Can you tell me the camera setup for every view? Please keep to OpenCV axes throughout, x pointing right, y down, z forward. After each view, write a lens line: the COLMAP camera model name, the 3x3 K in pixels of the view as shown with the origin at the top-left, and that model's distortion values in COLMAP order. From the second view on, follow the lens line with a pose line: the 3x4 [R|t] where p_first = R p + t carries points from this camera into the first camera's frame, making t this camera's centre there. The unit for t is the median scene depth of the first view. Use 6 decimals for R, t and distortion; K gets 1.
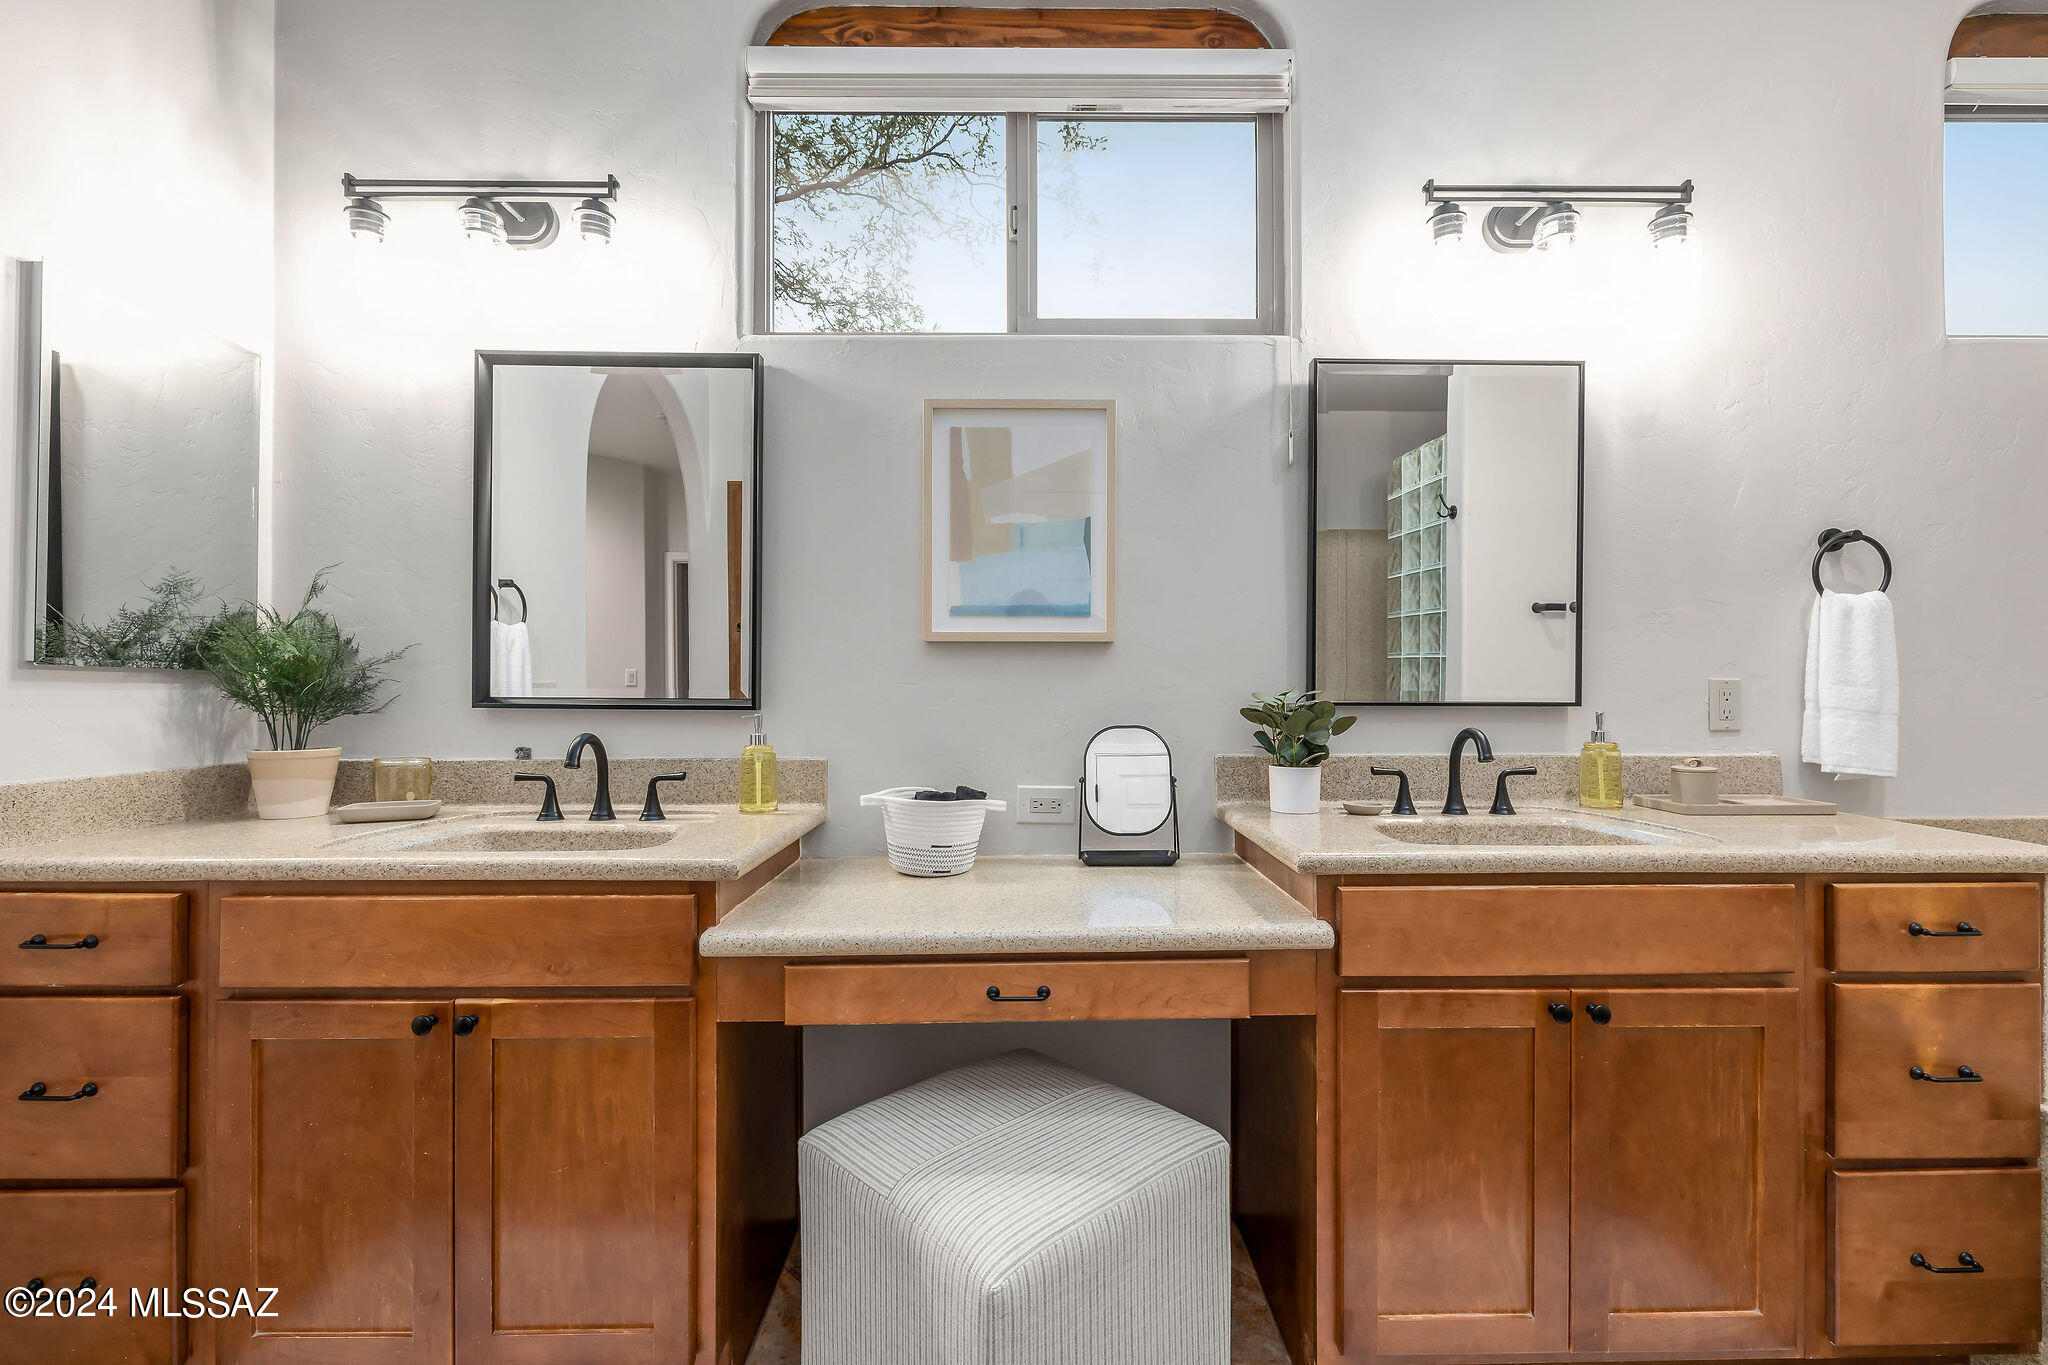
lens RADIAL K [[870.9, 0, 1032.0], [0, 870.9, 681.4], [0, 0, 1]] dist [0.004933, -0.000773]
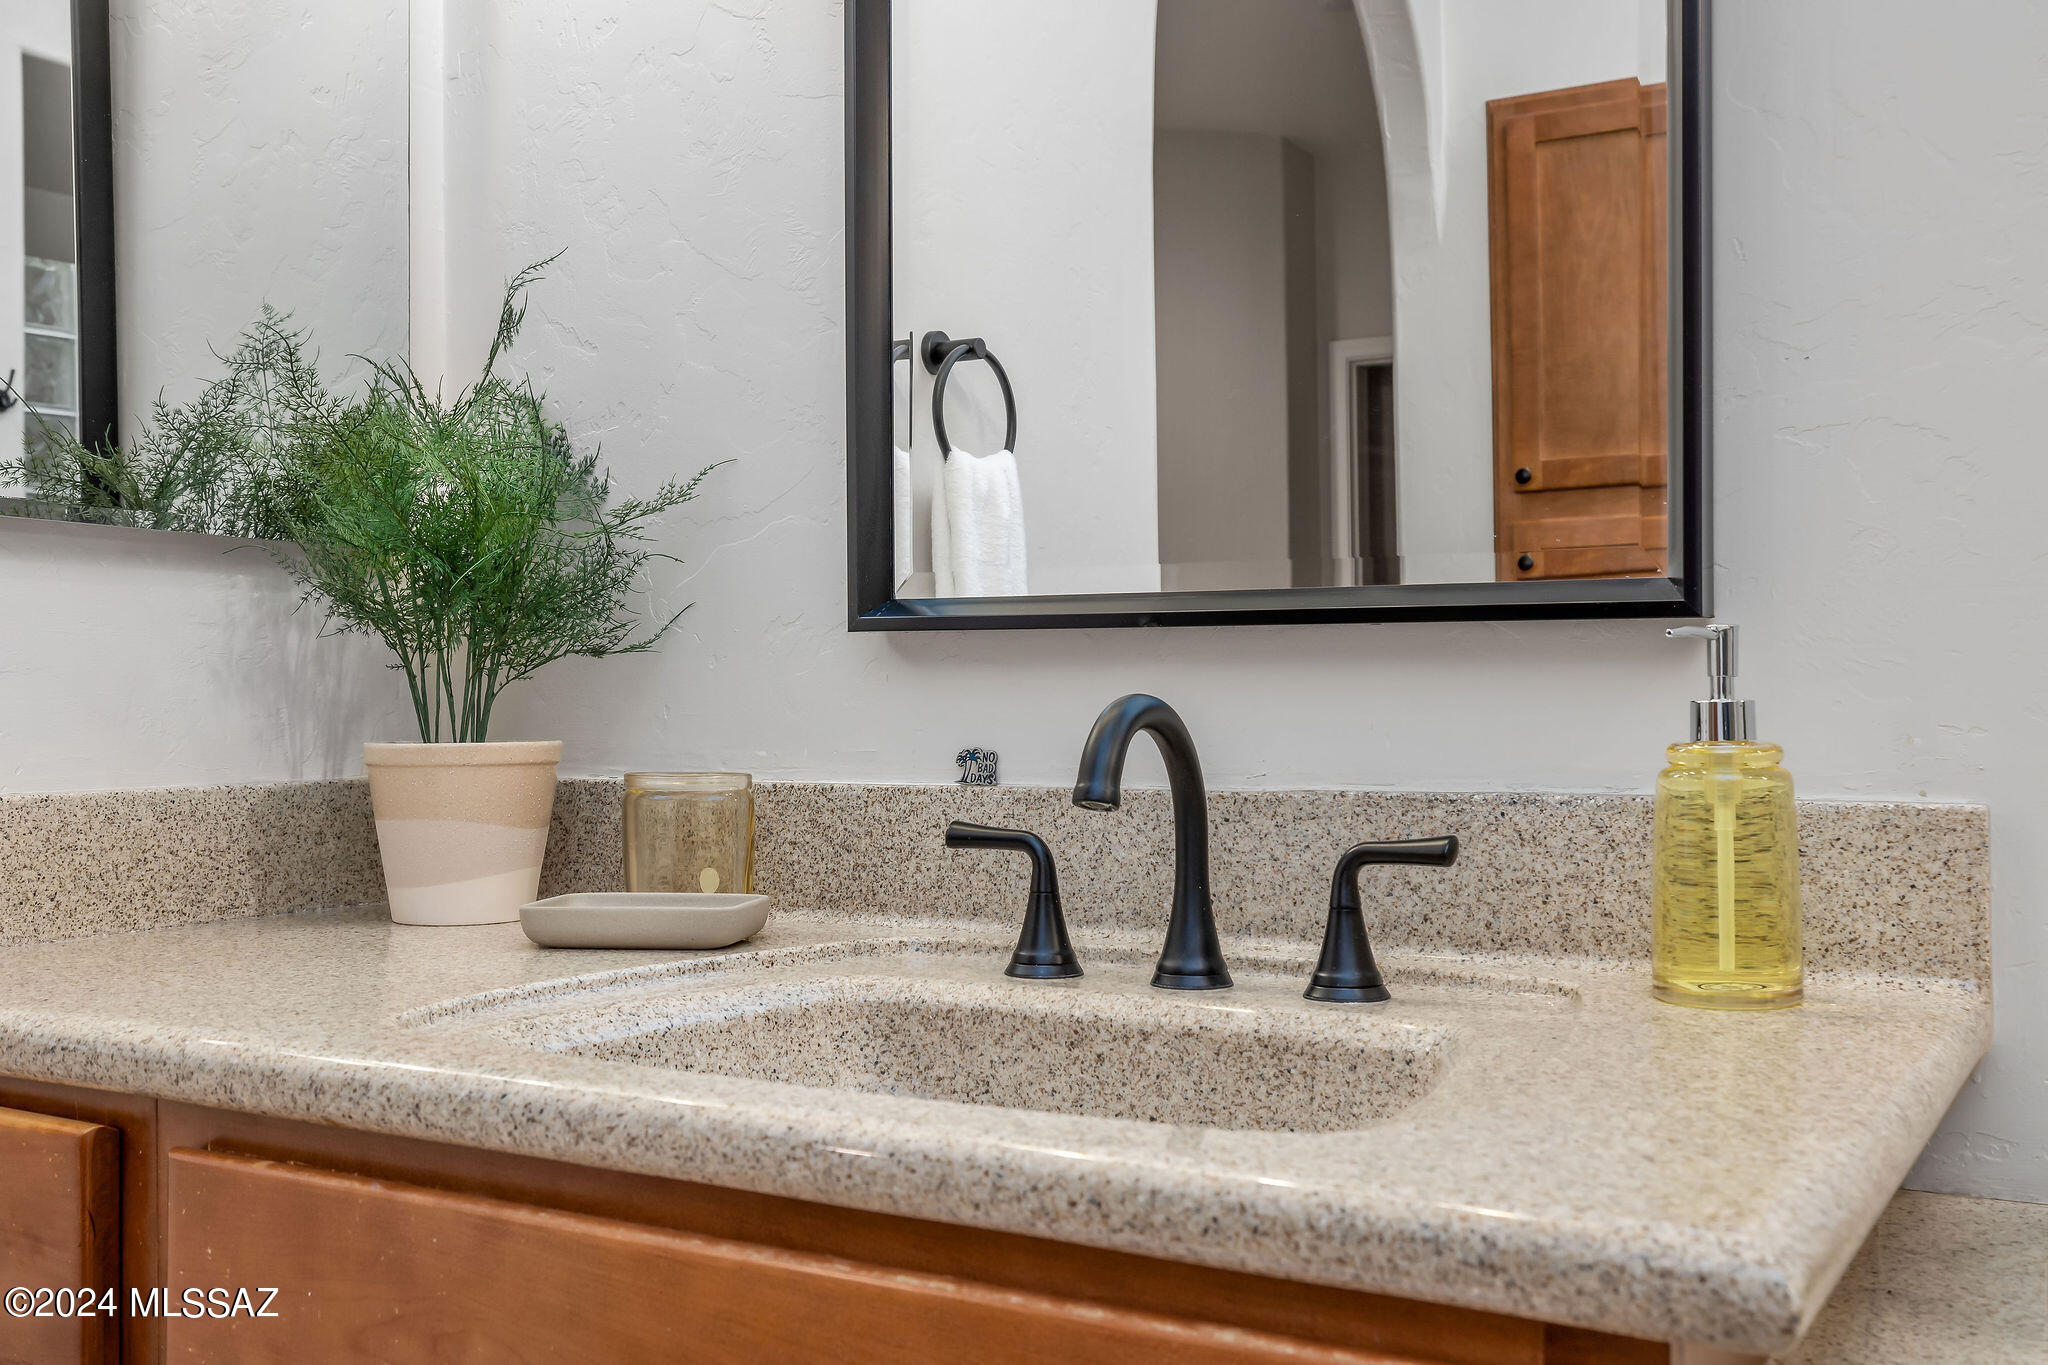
lens RADIAL K [[2063.5, 0, 1022.3], [0, 2063.5, 682.4], [0, 0, 1]] dist [0.010953, 0.000000]
pose [[0.855449, -0.006539, -0.517846, -0.169151], [0.010887, 0.999926, 0.005359, 0.048290], [0.517773, -0.010222, 0.855457, 0.353425]]
